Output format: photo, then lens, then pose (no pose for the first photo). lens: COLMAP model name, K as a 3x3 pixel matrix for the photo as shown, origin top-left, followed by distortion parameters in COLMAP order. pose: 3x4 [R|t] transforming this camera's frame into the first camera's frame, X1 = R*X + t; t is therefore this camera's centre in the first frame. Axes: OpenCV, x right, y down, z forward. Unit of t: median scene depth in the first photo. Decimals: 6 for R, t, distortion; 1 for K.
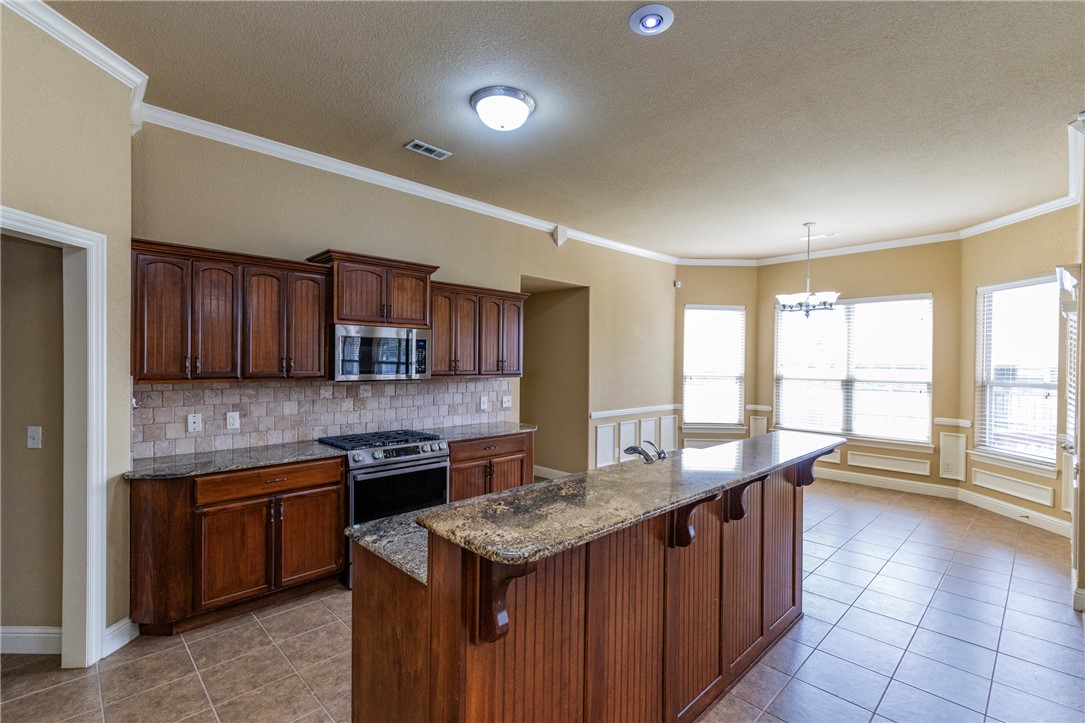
lens RADIAL K [[493.6, 0, 552.1], [0, 493.6, 364.3], [0, 0, 1]] dist [0.006628, -0.000534]
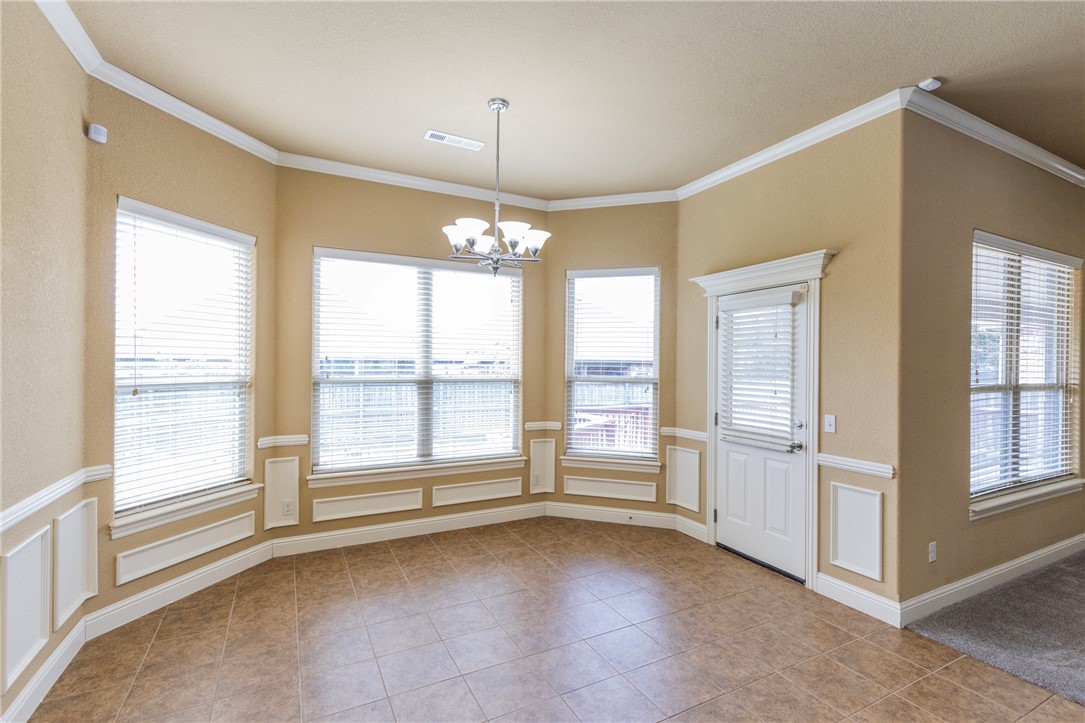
lens RADIAL K [[498.2, 0, 553.7], [0, 498.2, 364.0], [0, 0, 1]] dist [0.002526, -0.000009]
pose [[0.289834, -0.010322, 0.957021, 0.002061], [-0.001997, 0.999933, 0.011389, 0.001512], [-0.957075, -0.005212, 0.289795, 0.767428]]
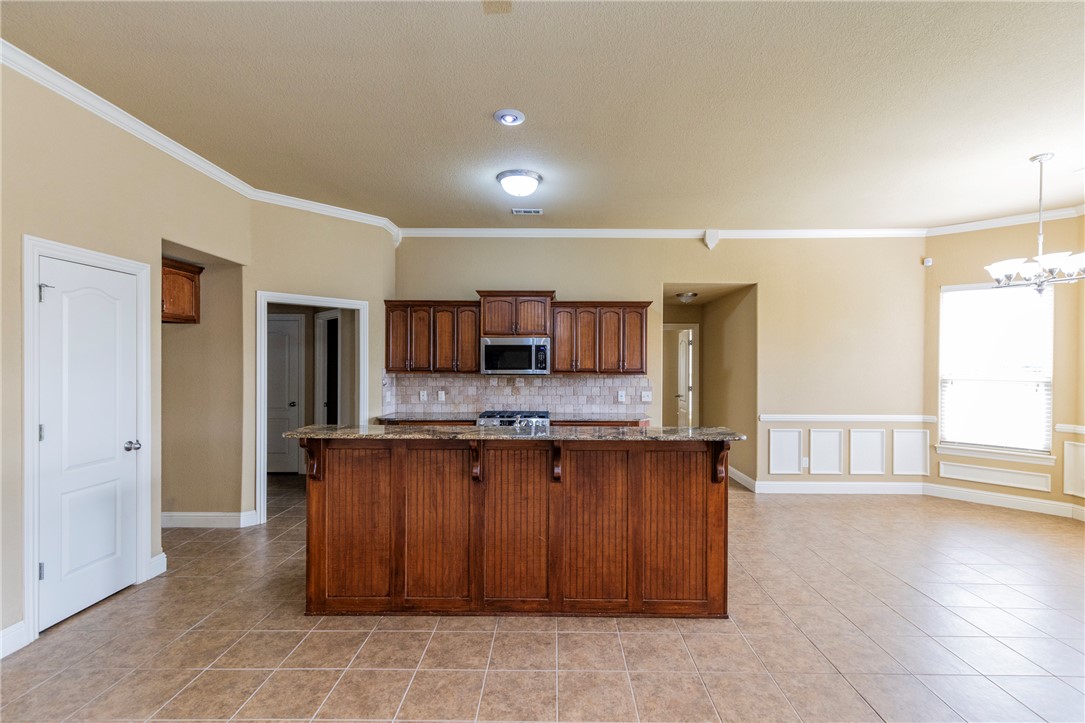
lens RADIAL K [[493.6, 0, 552.1], [0, 493.6, 364.3], [0, 0, 1]] dist [0.006628, -0.000534]
pose [[0.703442, -0.004704, -0.710737, 0.524173], [-0.001887, 0.999962, -0.008486, 0.010443], [0.710750, 0.007310, 0.703407, 0.038045]]
